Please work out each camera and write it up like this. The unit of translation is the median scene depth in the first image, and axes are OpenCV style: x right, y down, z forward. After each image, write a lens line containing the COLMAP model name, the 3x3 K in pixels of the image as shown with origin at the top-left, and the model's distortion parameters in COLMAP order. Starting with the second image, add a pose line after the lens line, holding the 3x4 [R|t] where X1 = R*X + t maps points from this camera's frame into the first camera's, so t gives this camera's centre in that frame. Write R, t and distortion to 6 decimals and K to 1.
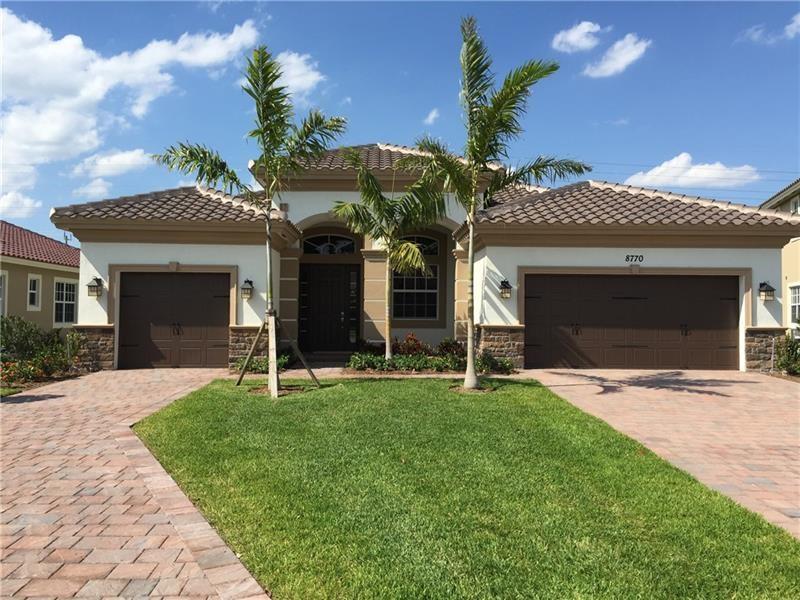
lens RADIAL K [[679.6, 0, 402.5], [0, 679.6, 299.6], [0, 0, 1]] dist [0.051049, 0.007295]
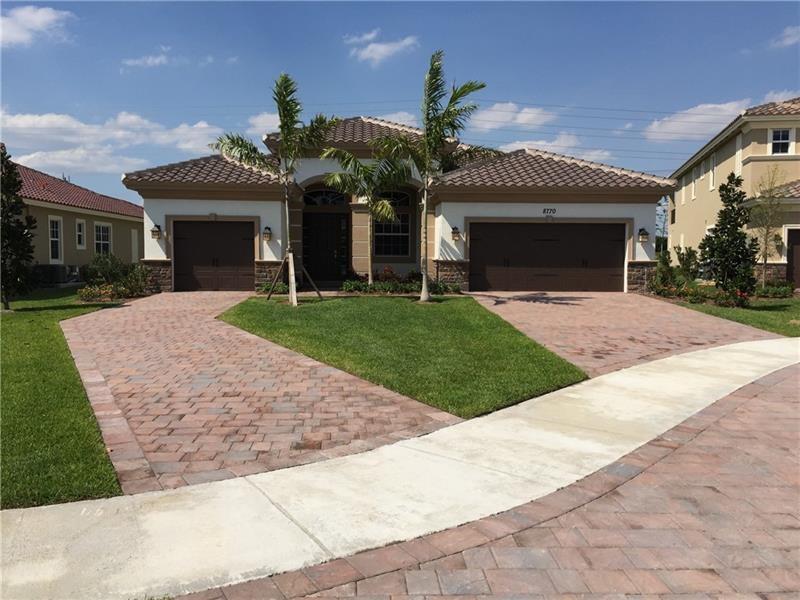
lens RADIAL K [[679.6, 0, 415.9], [0, 679.6, 305.0], [0, 0, 1]] dist [0.051049, 0.007295]
pose [[0.999129, -0.003935, 0.041538, 0.014541], [-0.000122, 0.995262, 0.097233, -0.005880], [-0.041724, -0.097153, 0.994394, -0.386756]]
